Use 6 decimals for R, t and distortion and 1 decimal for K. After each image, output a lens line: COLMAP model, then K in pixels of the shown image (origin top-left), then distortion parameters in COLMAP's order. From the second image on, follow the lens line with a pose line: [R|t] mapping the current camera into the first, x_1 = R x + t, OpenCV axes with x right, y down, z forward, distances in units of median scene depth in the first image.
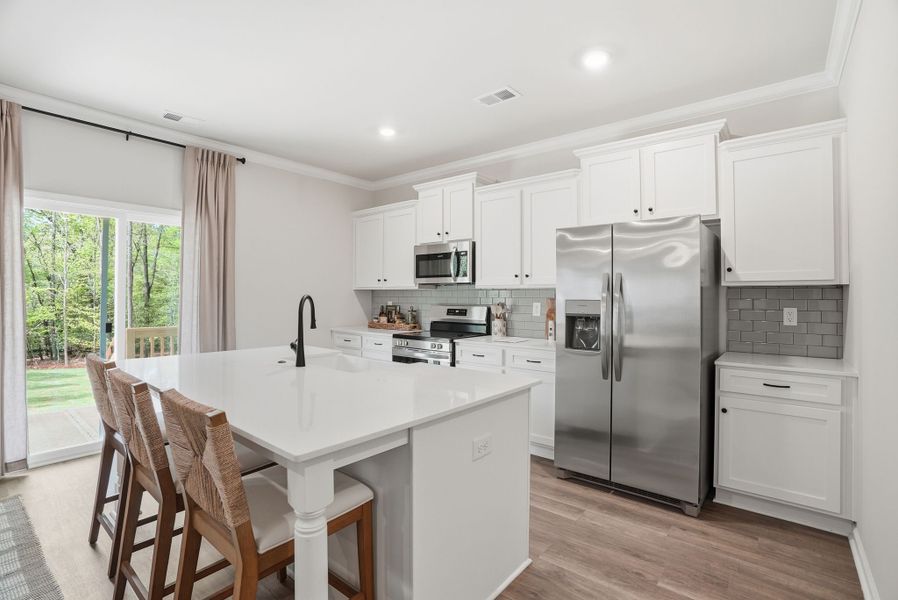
lens RADIAL K [[423.7, 0, 452.1], [0, 423.7, 288.9], [0, 0, 1]] dist [-0.066676, 0.024058]
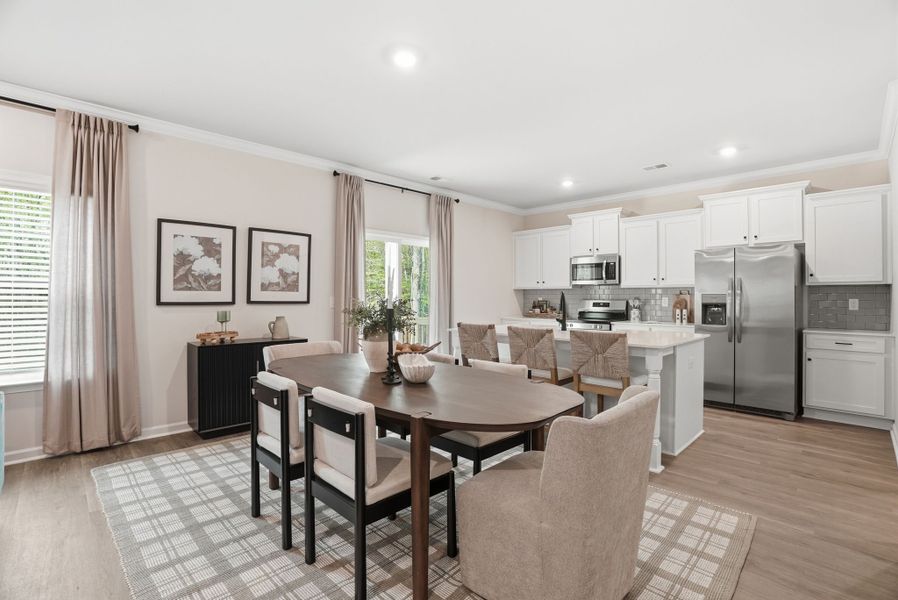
lens RADIAL K [[423.7, 0, 448.1], [0, 423.7, 291.1], [0, 0, 1]] dist [-0.066676, 0.024058]
pose [[0.993962, -0.002228, -0.109699, -0.484760], [0.002684, 0.999988, 0.004011, 0.004860], [0.109689, -0.004281, 0.993957, -0.633343]]
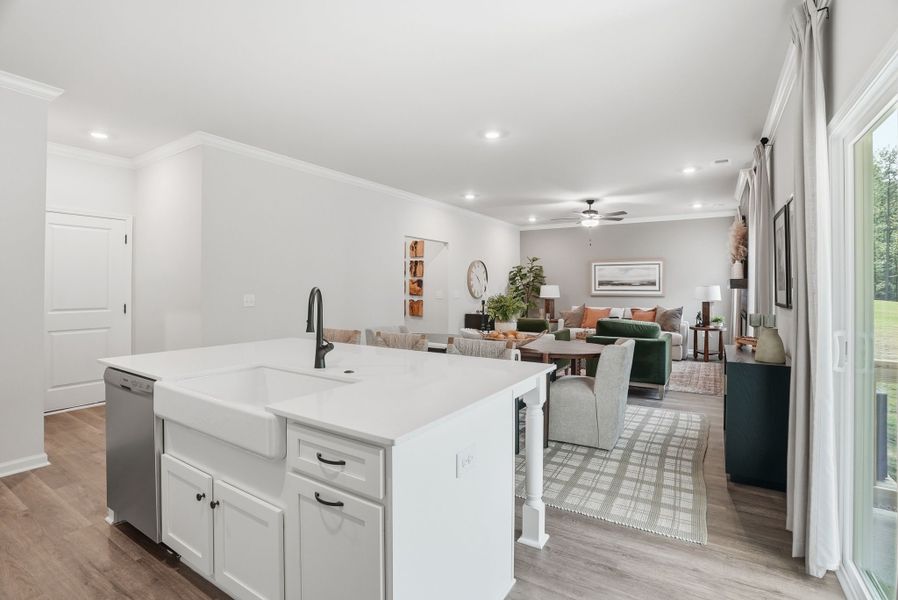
lens RADIAL K [[423.7, 0, 452.1], [0, 423.7, 282.6], [0, 0, 1]] dist [-0.066676, 0.024058]
pose [[-0.992886, -0.007378, -0.118837, -0.392586], [-0.003780, 0.999529, -0.030471, 0.021491], [0.119006, -0.029805, -0.992446, 1.417118]]
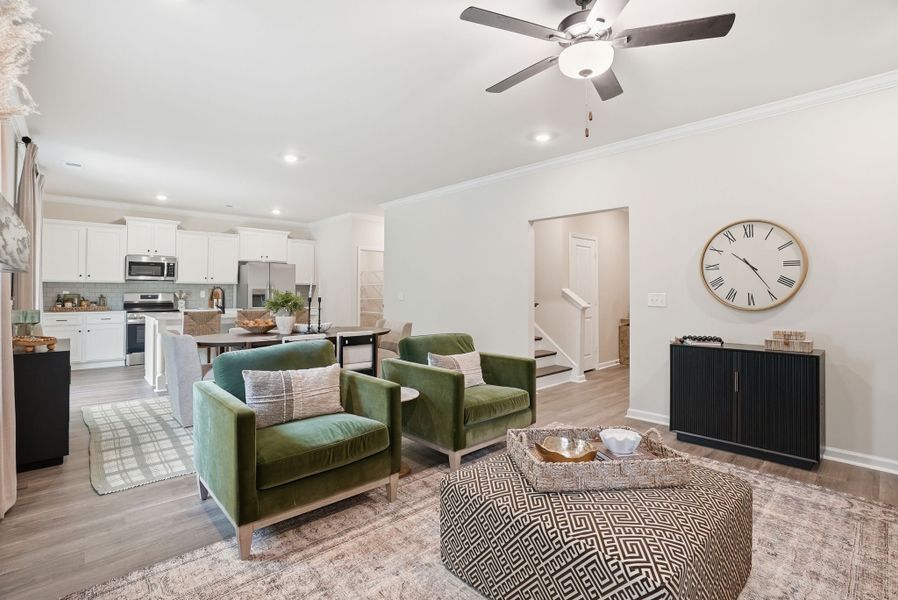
lens RADIAL K [[423.7, 0, 455.6], [0, 423.7, 287.7], [0, 0, 1]] dist [-0.066676, 0.024058]
pose [[0.130935, 0.004043, 0.991383, -2.053465], [-0.019997, 0.999799, -0.001436, -0.004812], [-0.991189, -0.019637, 0.130989, -0.591855]]
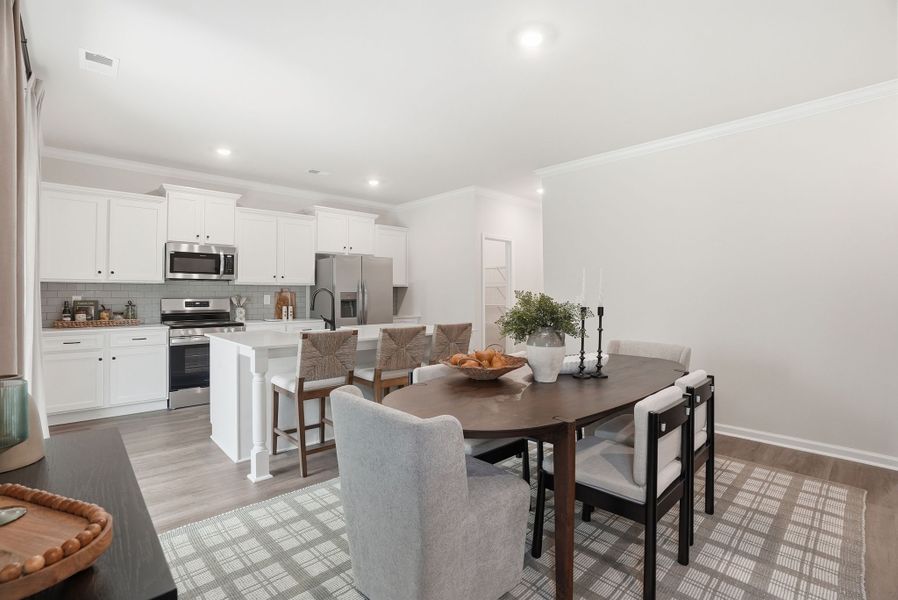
lens RADIAL K [[423.7, 0, 455.2], [0, 423.7, 292.3], [0, 0, 1]] dist [-0.066676, 0.024058]
pose [[0.131603, 0.001659, 0.991301, -1.435101], [-0.016946, 0.999856, 0.000576, 0.014699], [-0.991158, -0.016874, 0.131612, 0.225117]]
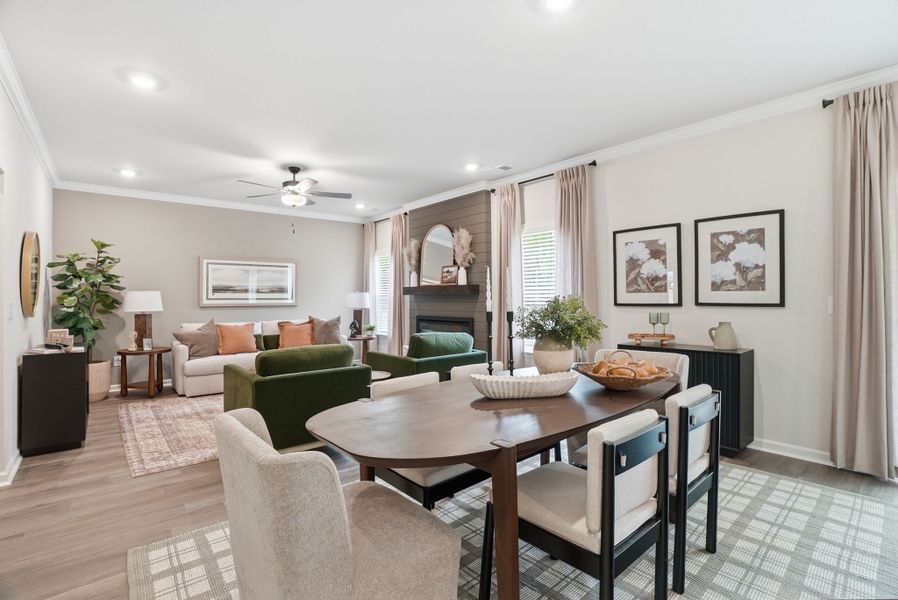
lens RADIAL K [[423.7, 0, 447.8], [0, 423.7, 295.3], [0, 0, 1]] dist [-0.066676, 0.024058]
pose [[-0.190944, -0.009881, -0.981551, 0.017132], [0.022893, 0.999633, -0.014517, 0.019298], [0.981334, -0.025243, -0.190647, 0.136446]]
